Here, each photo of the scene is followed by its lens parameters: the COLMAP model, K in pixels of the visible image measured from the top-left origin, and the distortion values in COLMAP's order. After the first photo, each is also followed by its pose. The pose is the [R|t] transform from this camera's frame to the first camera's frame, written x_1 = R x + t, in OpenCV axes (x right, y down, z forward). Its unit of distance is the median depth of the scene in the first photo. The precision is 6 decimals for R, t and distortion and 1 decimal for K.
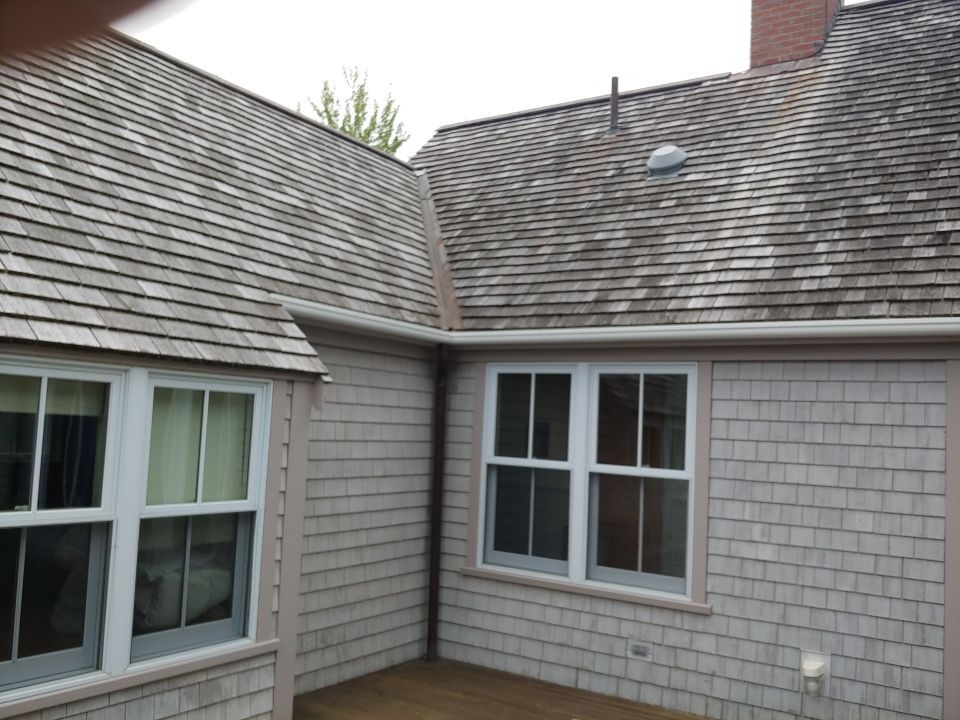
lens RADIAL K [[850.5, 0, 480.0], [0, 850.5, 360.0], [0, 0, 1]] dist [-0.005789, -0.014854]
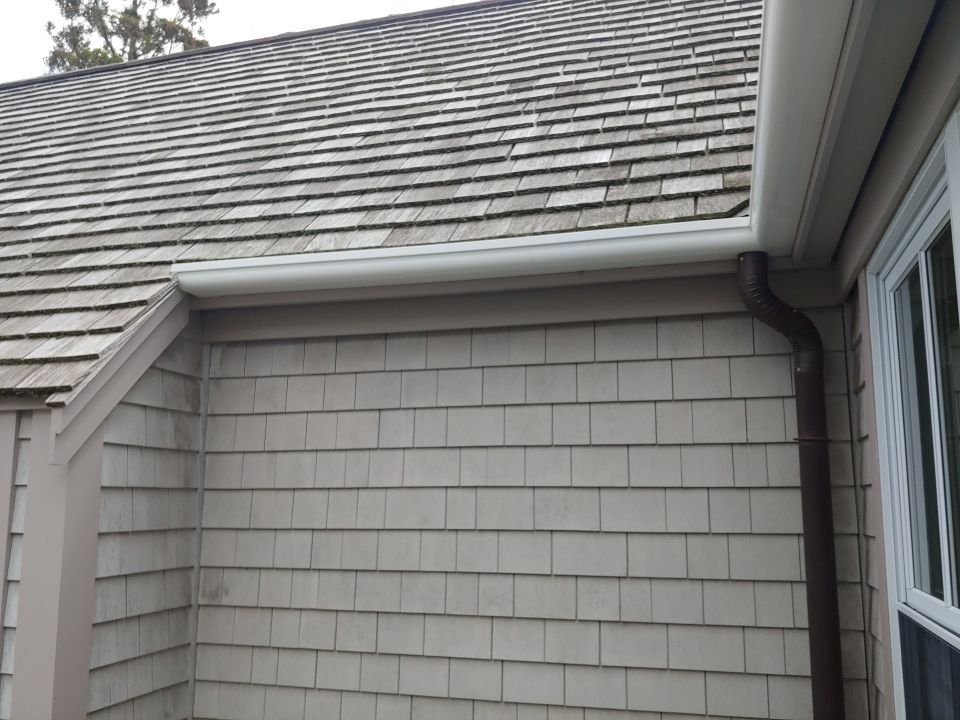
lens RADIAL K [[850.5, 0, 480.0], [0, 850.5, 360.0], [0, 0, 1]] dist [-0.005789, -0.014854]
pose [[0.289898, -0.197776, -0.936399, 0.278630], [0.080370, 0.979990, -0.182101, 0.088898], [0.953677, -0.022467, 0.299992, 0.873084]]
